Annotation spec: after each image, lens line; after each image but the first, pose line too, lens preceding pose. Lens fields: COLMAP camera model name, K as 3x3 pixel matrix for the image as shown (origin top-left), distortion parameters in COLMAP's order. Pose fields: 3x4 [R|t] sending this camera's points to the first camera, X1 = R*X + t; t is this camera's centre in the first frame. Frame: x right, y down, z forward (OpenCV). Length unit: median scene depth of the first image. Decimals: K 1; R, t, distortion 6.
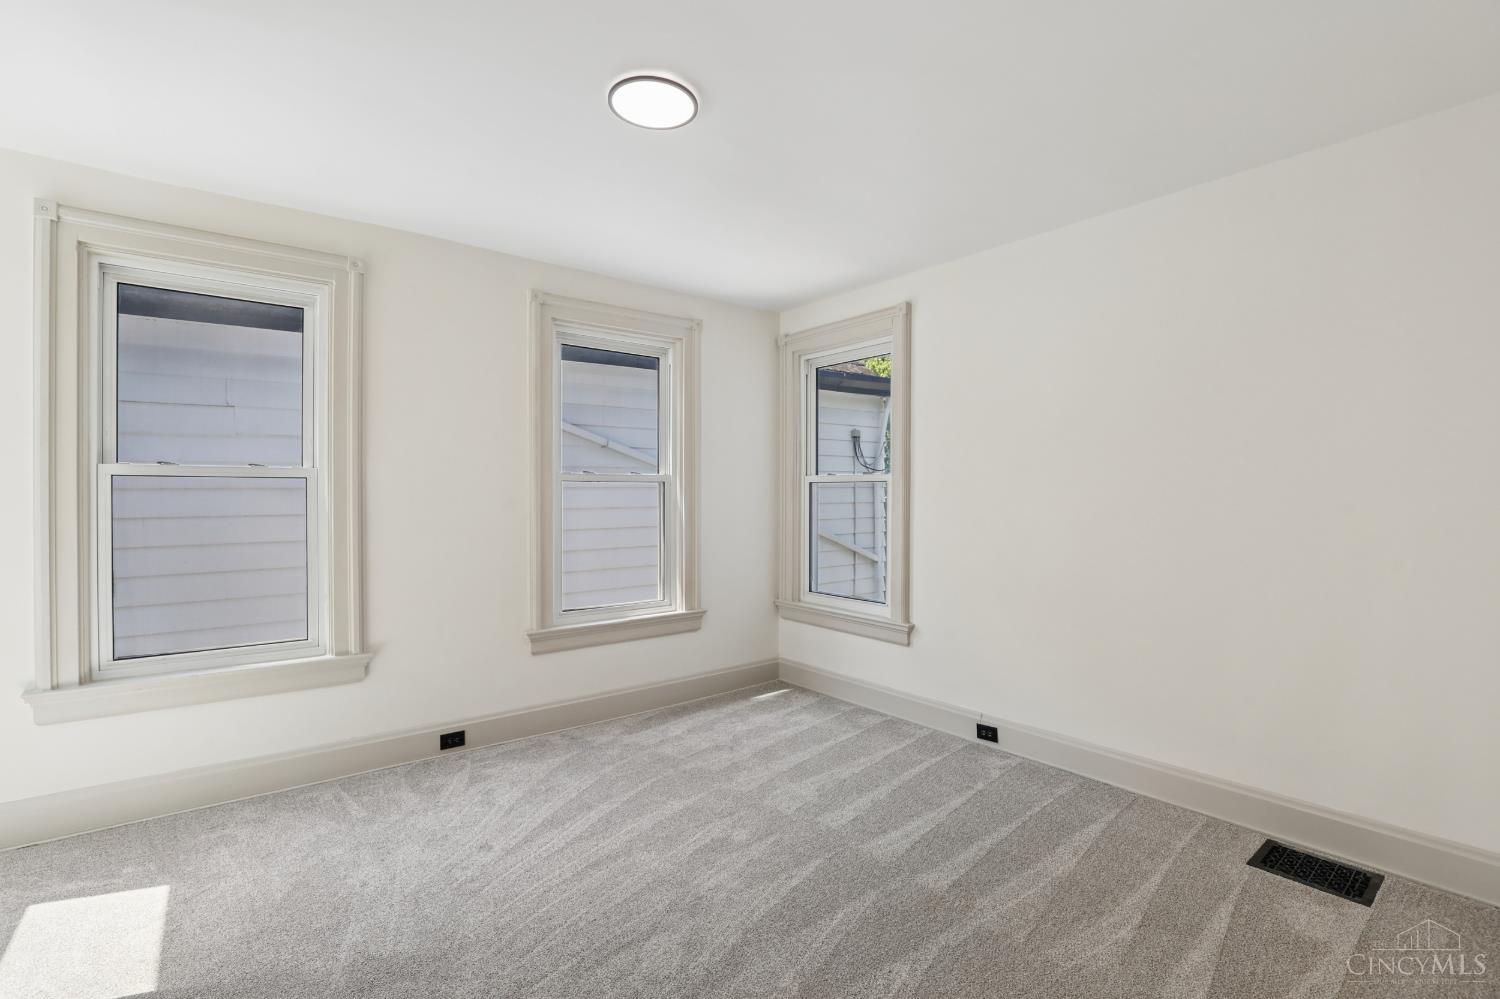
lens RADIAL K [[689.2, 0, 750.9], [0, 689.2, 493.8], [0, 0, 1]] dist [-0.033320, 0.005342]
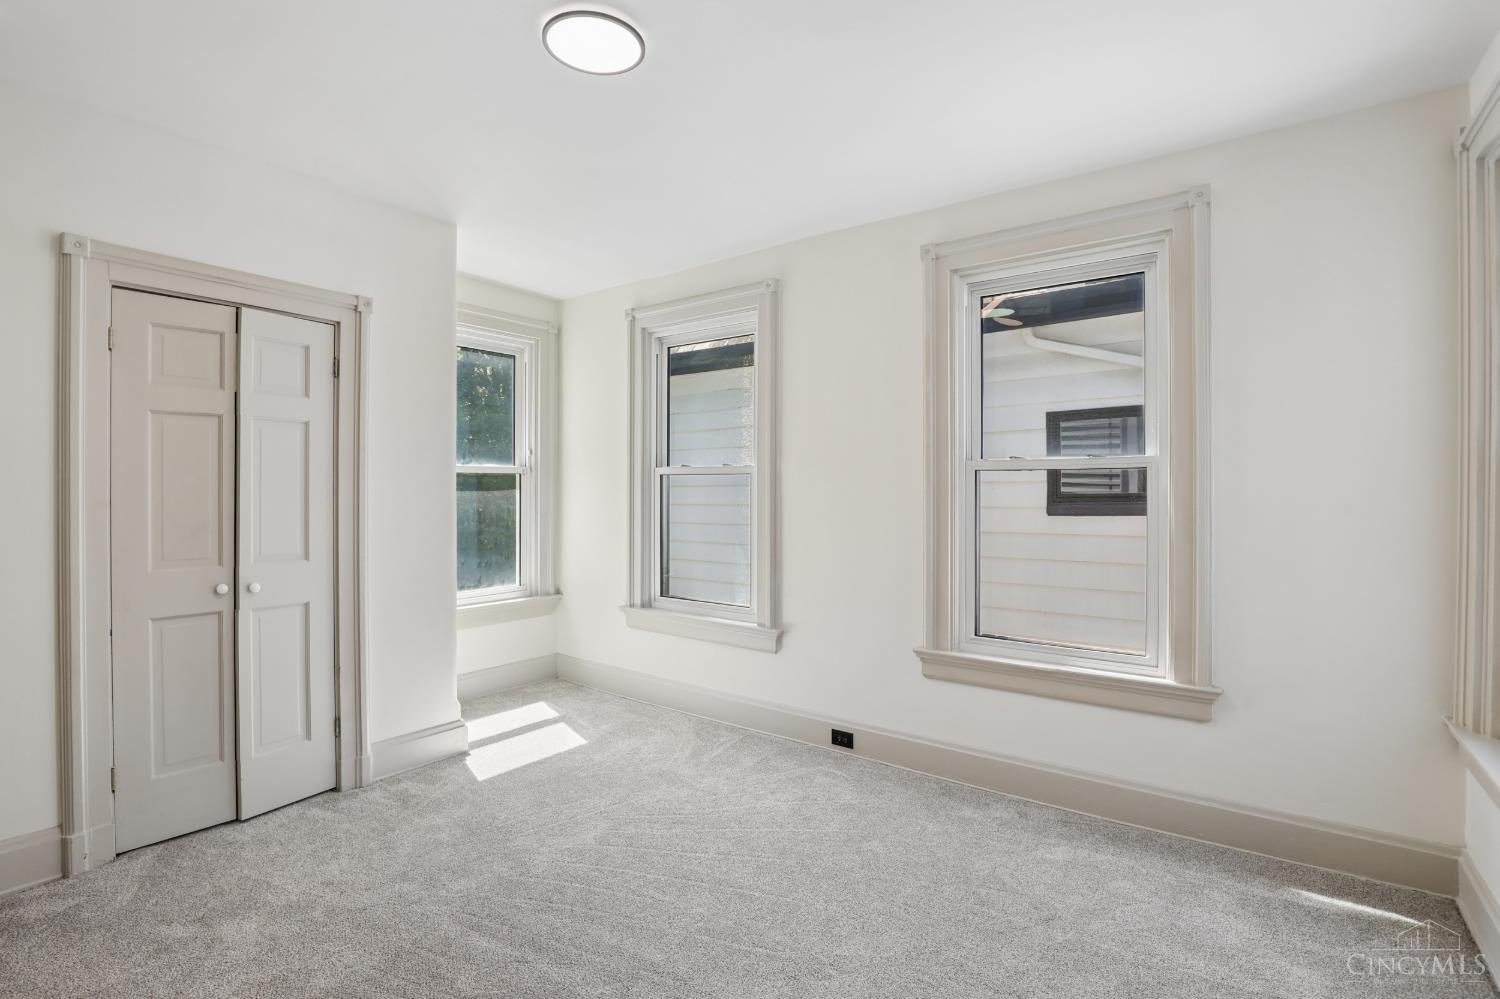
lens RADIAL K [[689.2, 0, 750.9], [0, 689.2, 493.8], [0, 0, 1]] dist [-0.033320, 0.005342]
pose [[0.259445, 0.004548, -0.965747, 0.488486], [-0.003998, 0.999985, 0.003636, 0.007019], [0.965750, 0.002918, 0.259460, 0.631873]]
